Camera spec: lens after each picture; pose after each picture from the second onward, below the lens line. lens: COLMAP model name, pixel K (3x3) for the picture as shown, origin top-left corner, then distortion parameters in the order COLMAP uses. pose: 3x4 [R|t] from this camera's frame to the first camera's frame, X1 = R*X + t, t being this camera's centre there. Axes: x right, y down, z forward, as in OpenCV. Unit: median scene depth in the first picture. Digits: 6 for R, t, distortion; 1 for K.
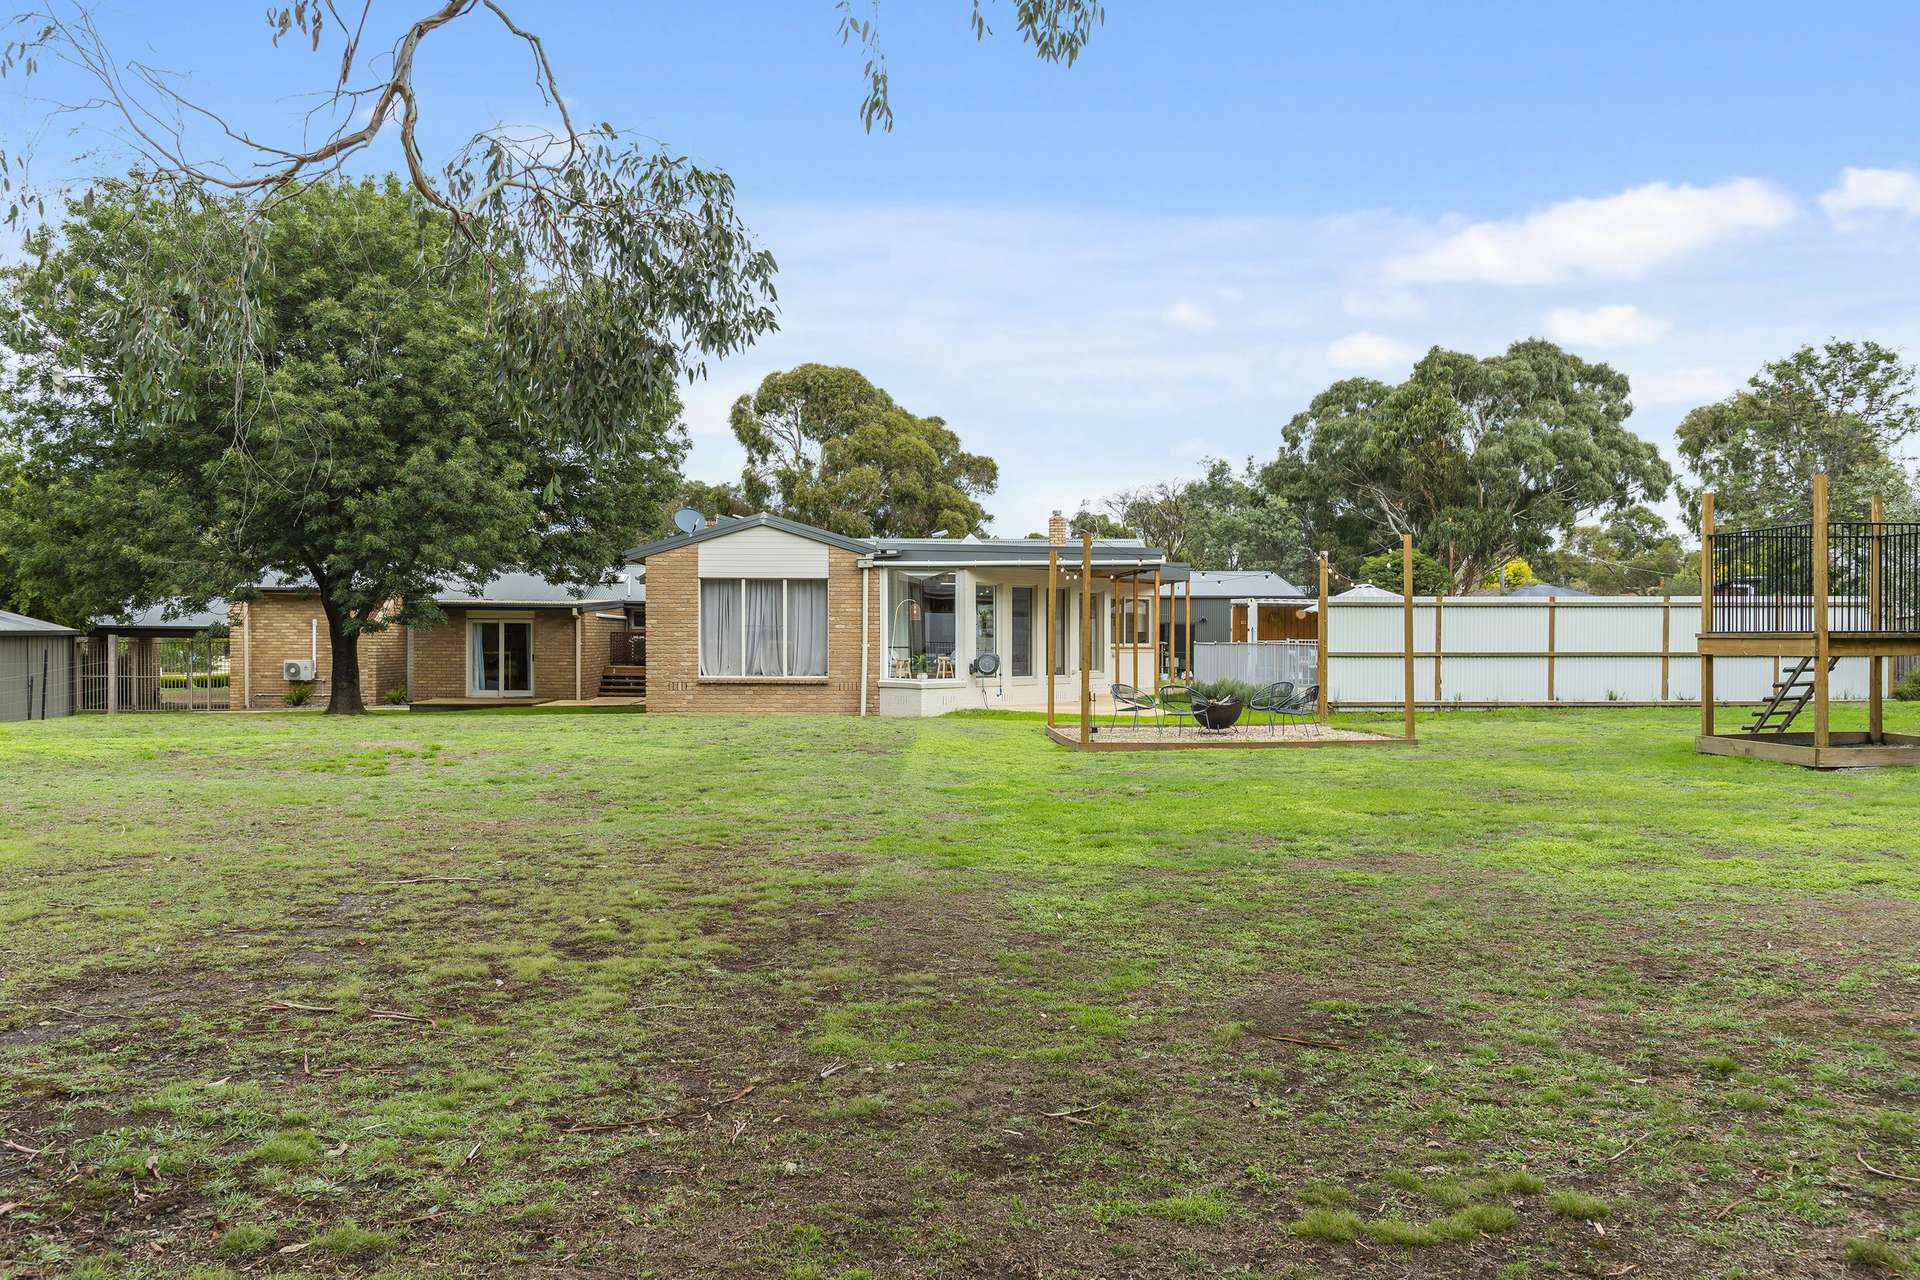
lens RADIAL K [[1648.3, 0, 960.1], [0, 1648.3, 639.7], [0, 0, 1]] dist [-0.003494, -0.000693]
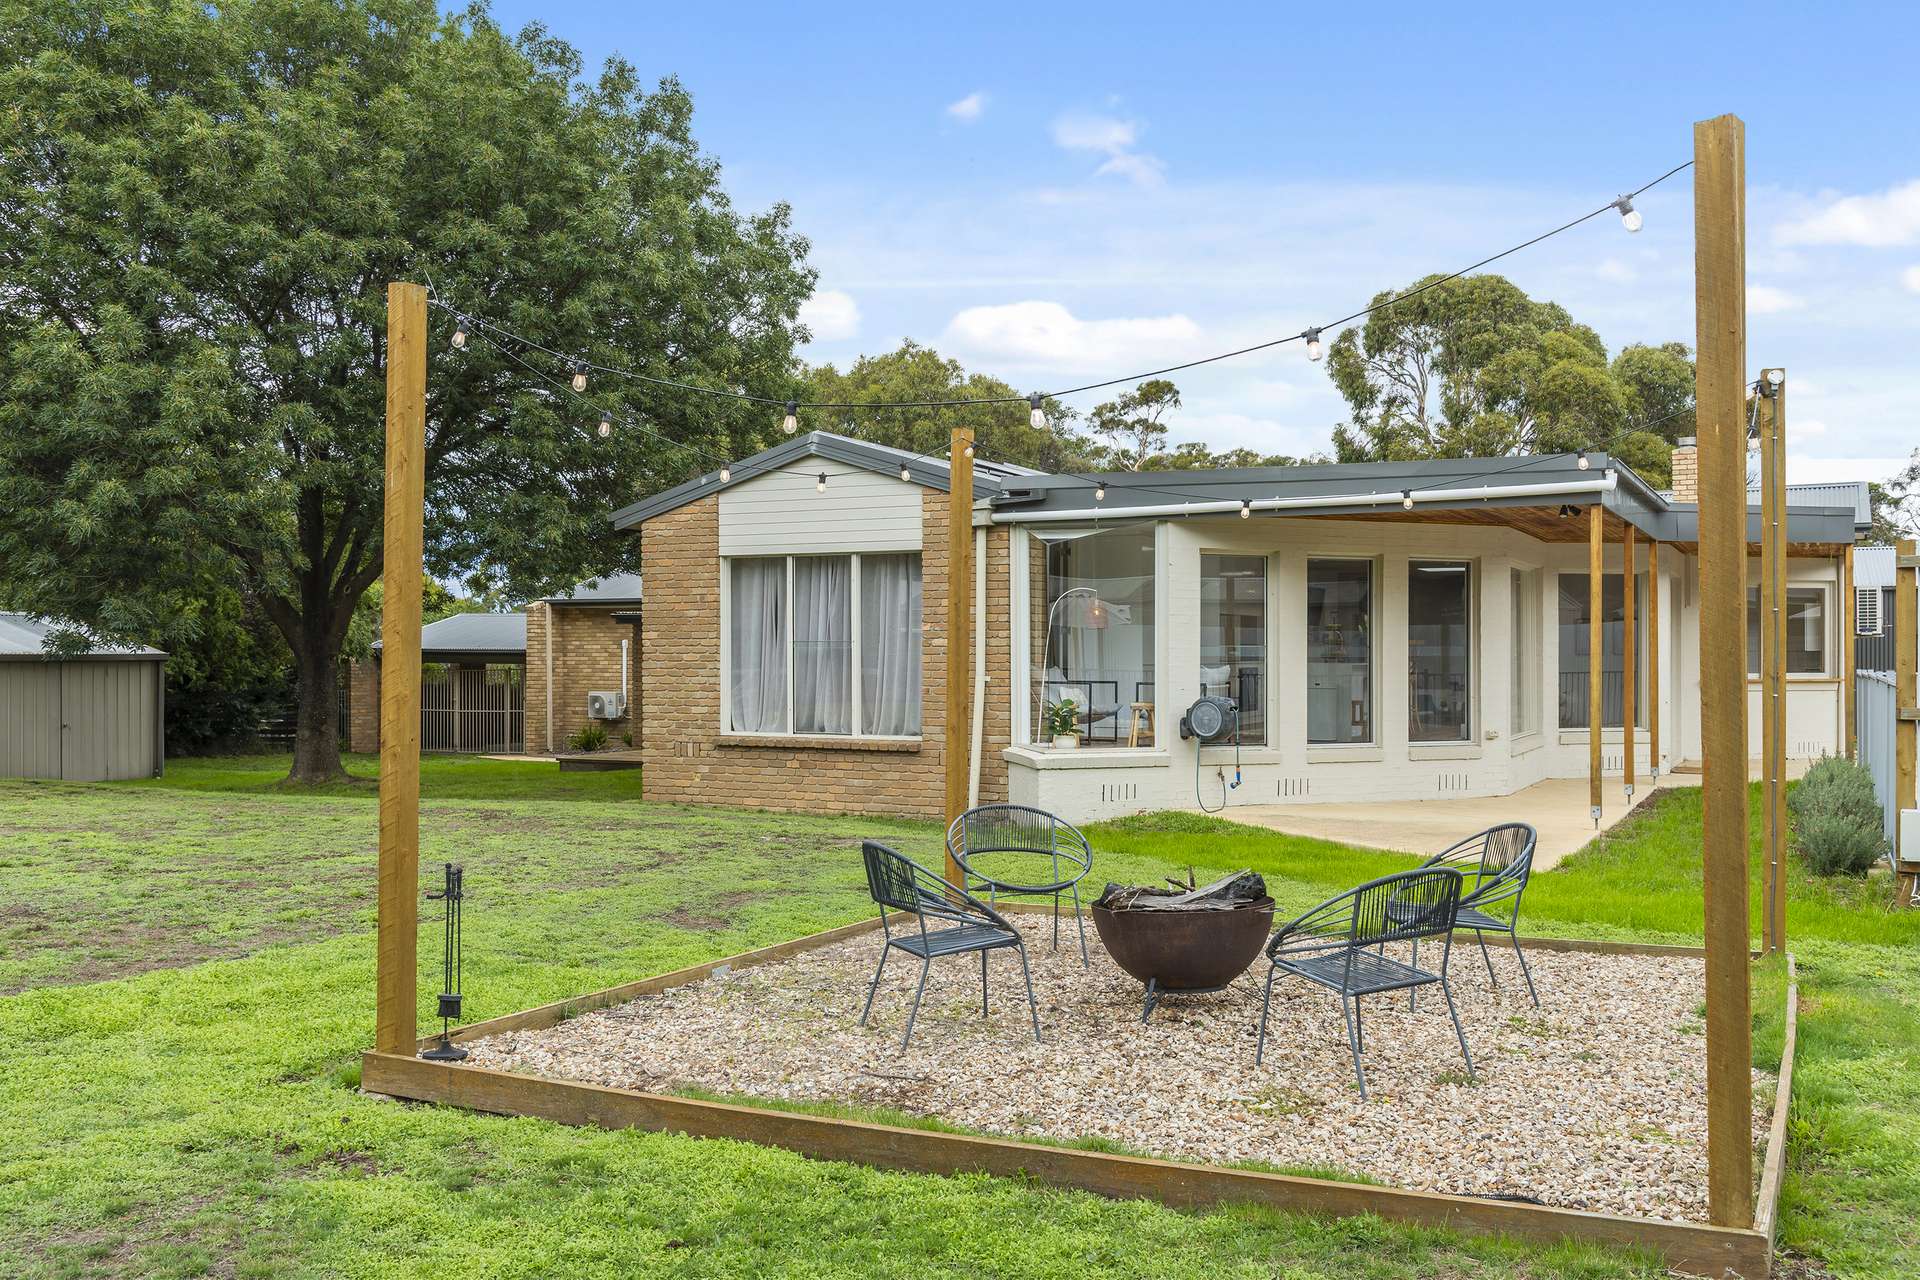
lens RADIAL K [[1713.2, 0, 962.9], [0, 1713.2, 641.8], [0, 0, 1]] dist [0.014282, 0.004390]
pose [[0.866567, -0.006147, -0.499023, 0.201745], [-0.000639, 0.999910, -0.013427, -0.000668], [0.499060, 0.011955, 0.866485, 0.533891]]
